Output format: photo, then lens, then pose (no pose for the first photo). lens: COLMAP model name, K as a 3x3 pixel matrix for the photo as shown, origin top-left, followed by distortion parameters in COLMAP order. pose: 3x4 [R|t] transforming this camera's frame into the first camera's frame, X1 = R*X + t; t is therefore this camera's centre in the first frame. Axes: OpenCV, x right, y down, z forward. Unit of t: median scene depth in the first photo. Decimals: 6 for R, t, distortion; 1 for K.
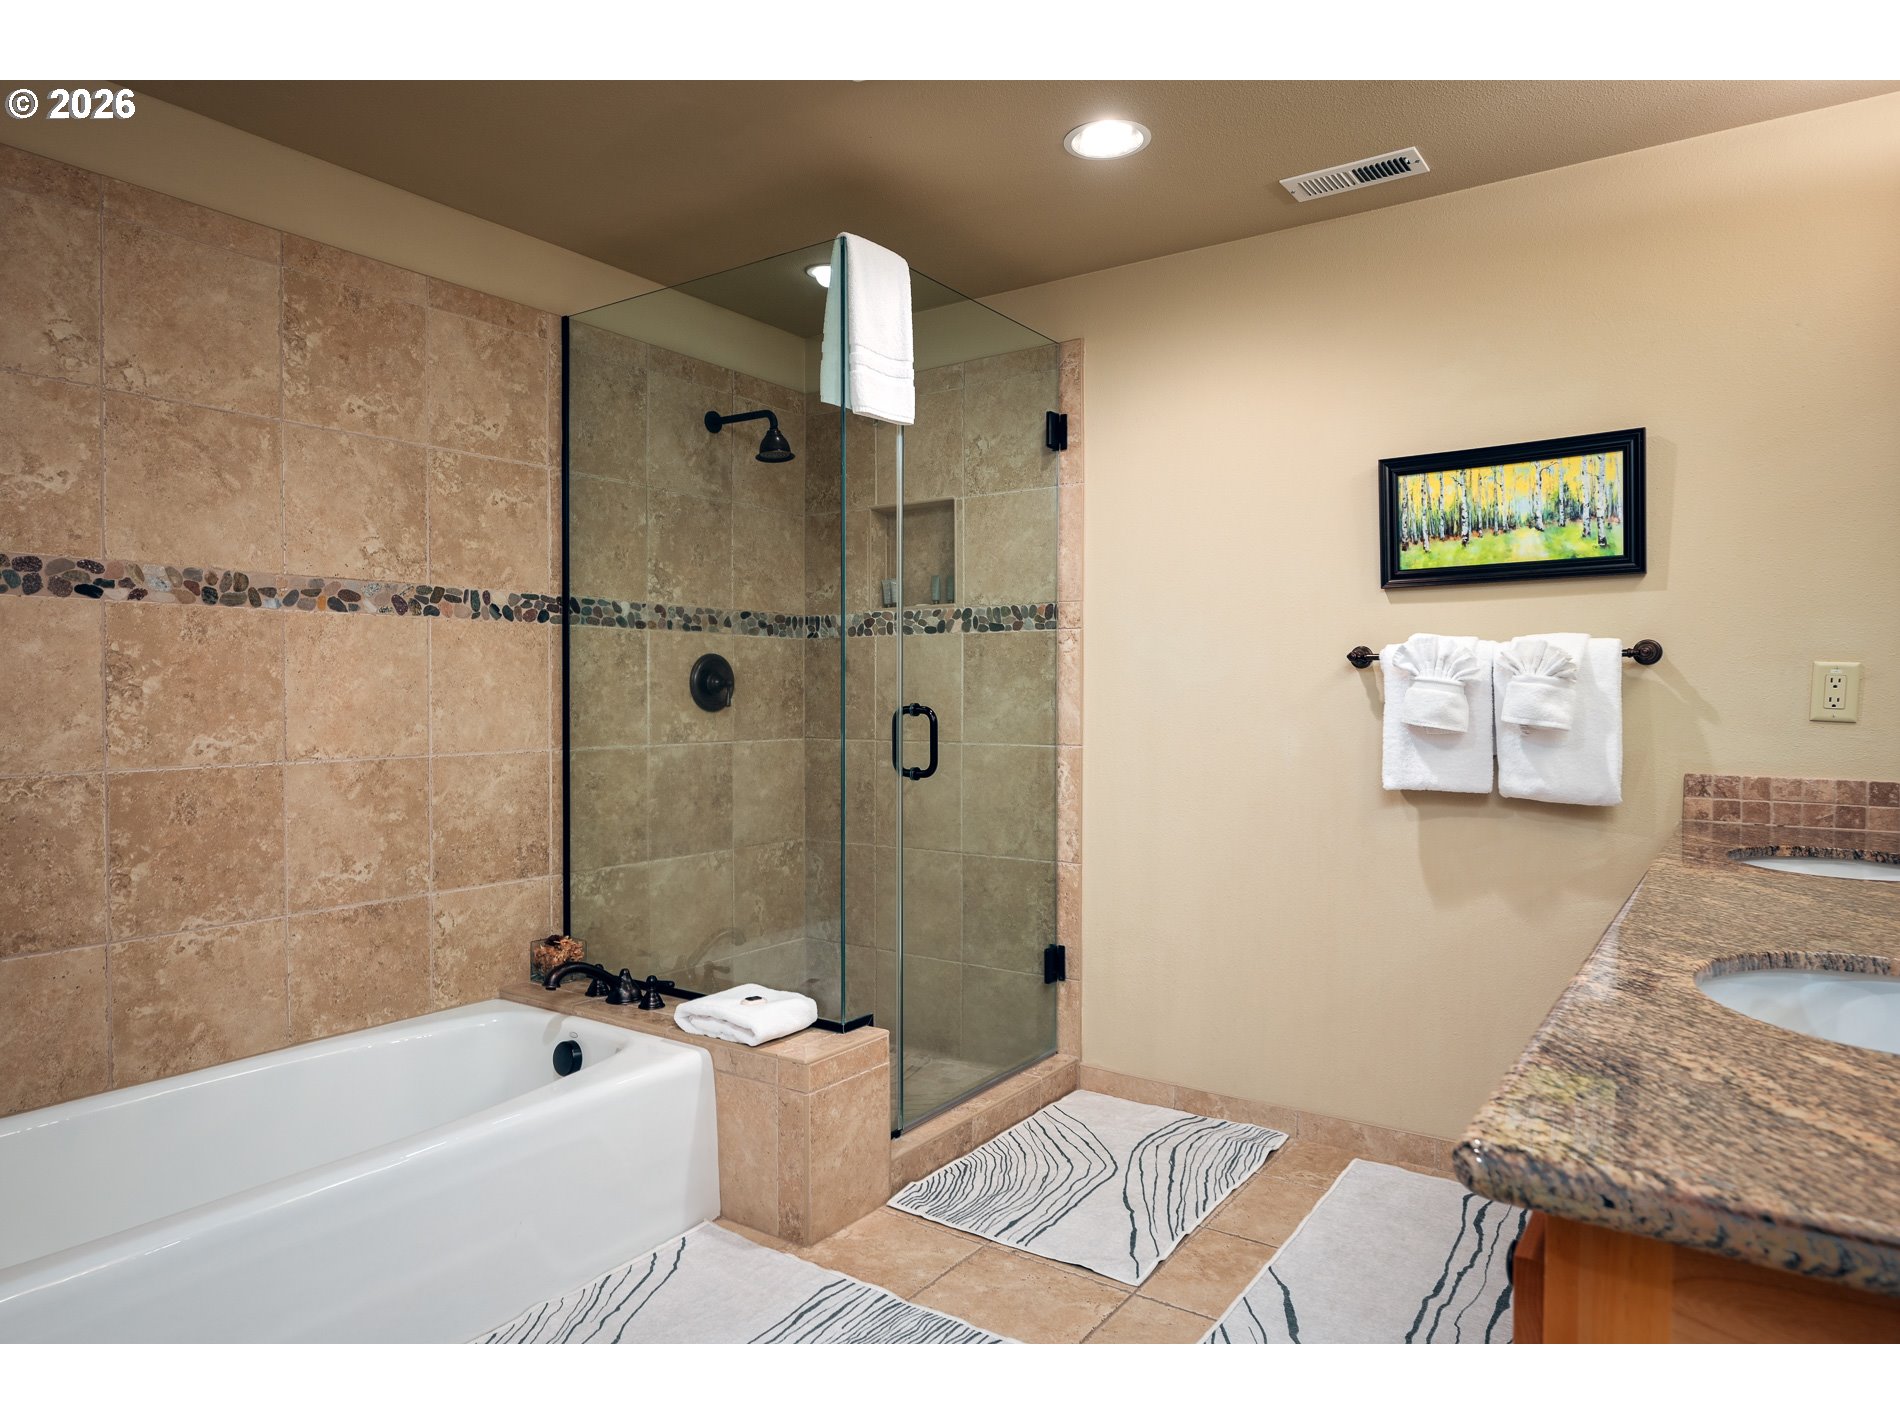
lens RADIAL K [[1219.1, 0, 948.7], [0, 1219.1, 711.8], [0, 0, 1]] dist [0.000006, -0.000056]
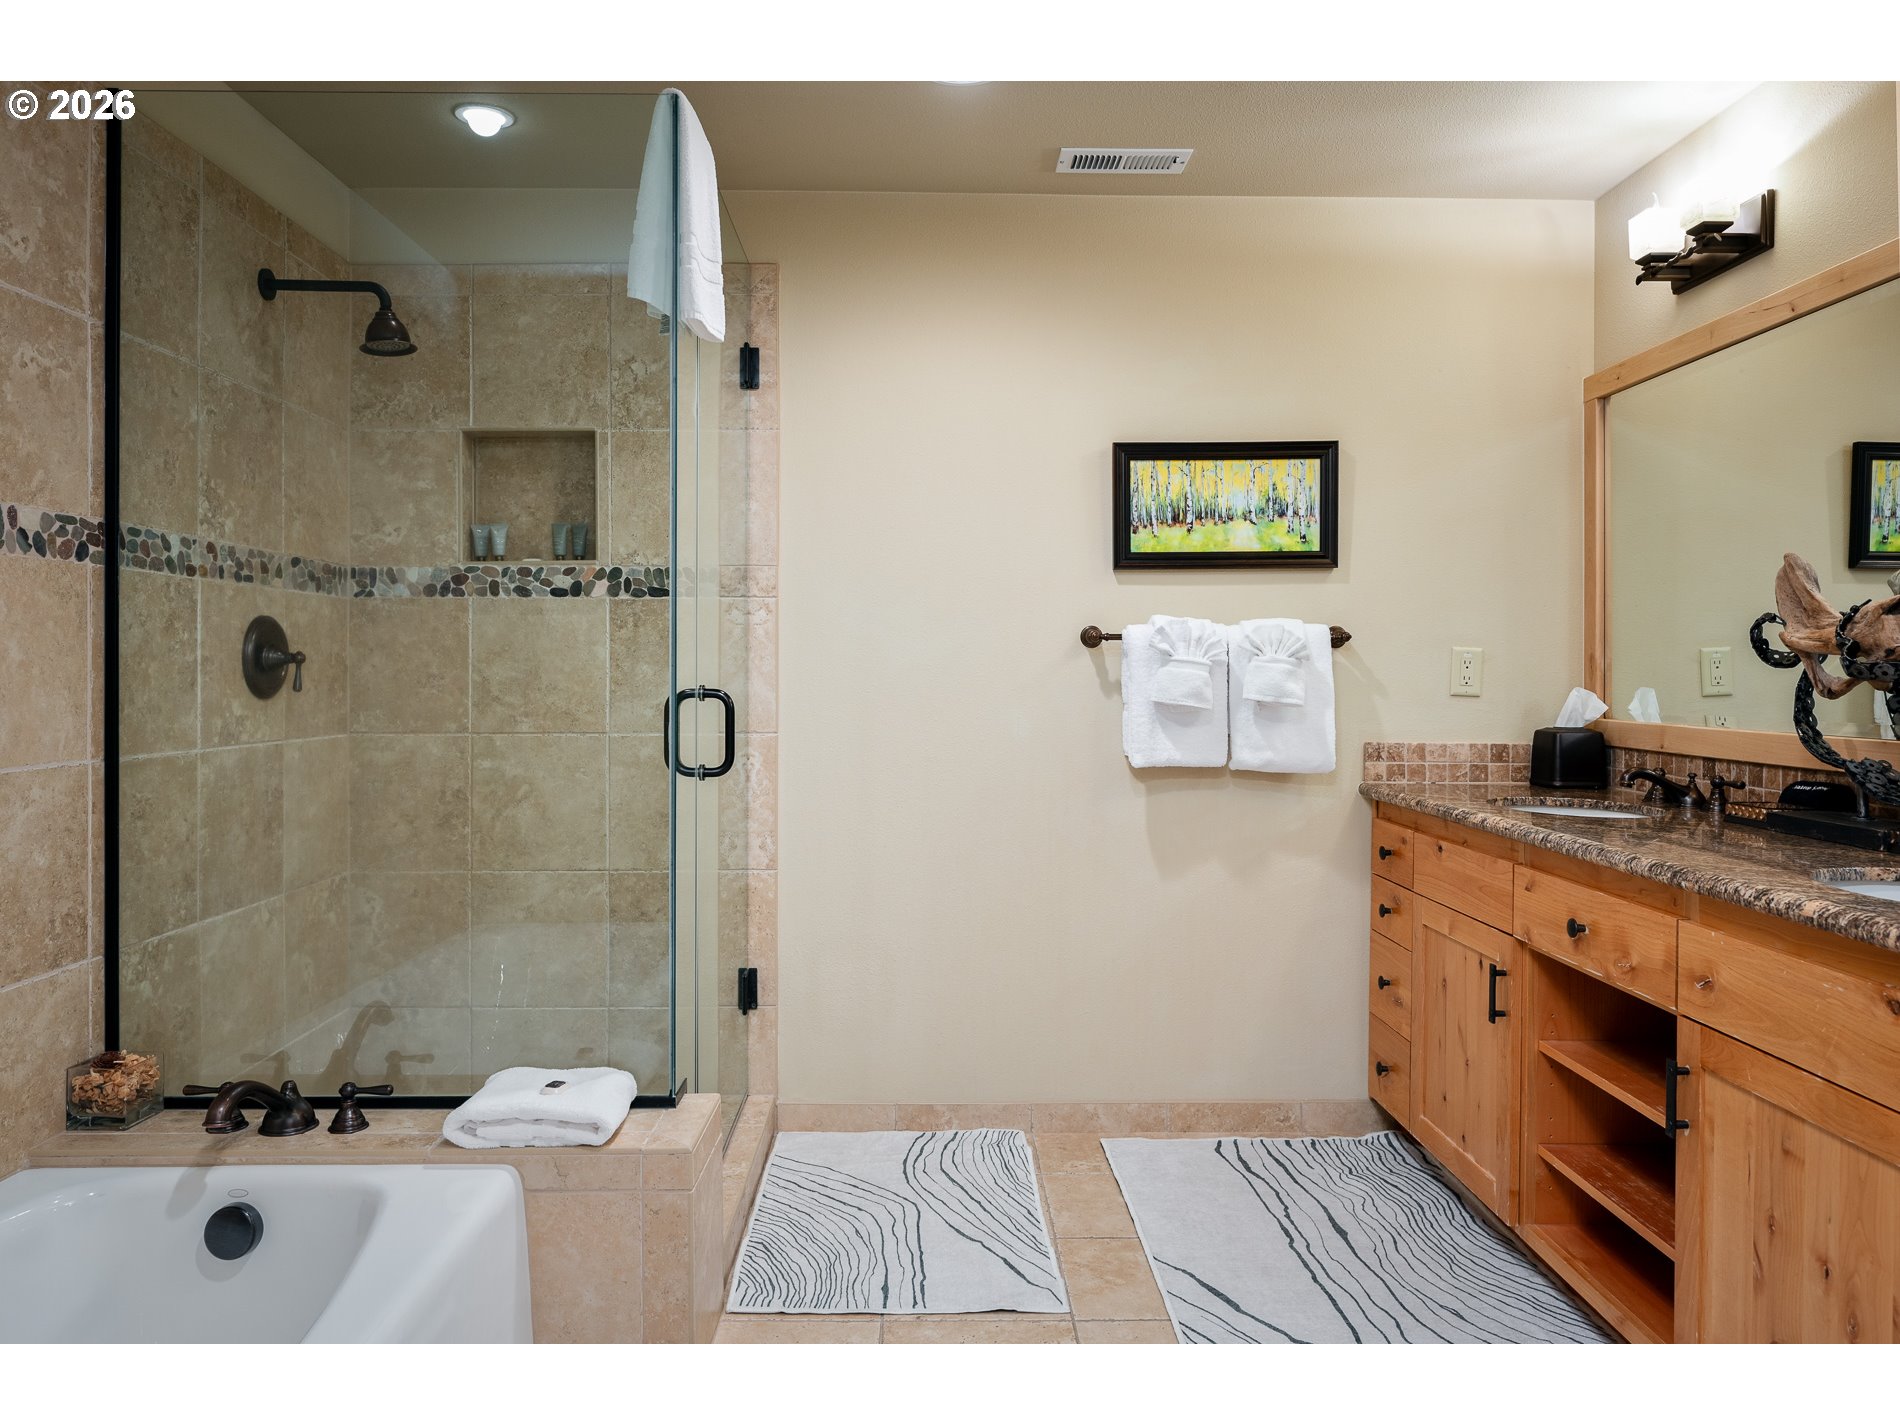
lens RADIAL K [[1362.9, 0, 964.9], [0, 1362.9, 675.6], [0, 0, 1]] dist [-0.002889, 0.002971]
pose [[0.798204, -0.001272, 0.602385, -0.399585], [0.008473, 0.999923, -0.009117, -0.003324], [-0.602327, 0.012381, 0.798153, 0.160961]]
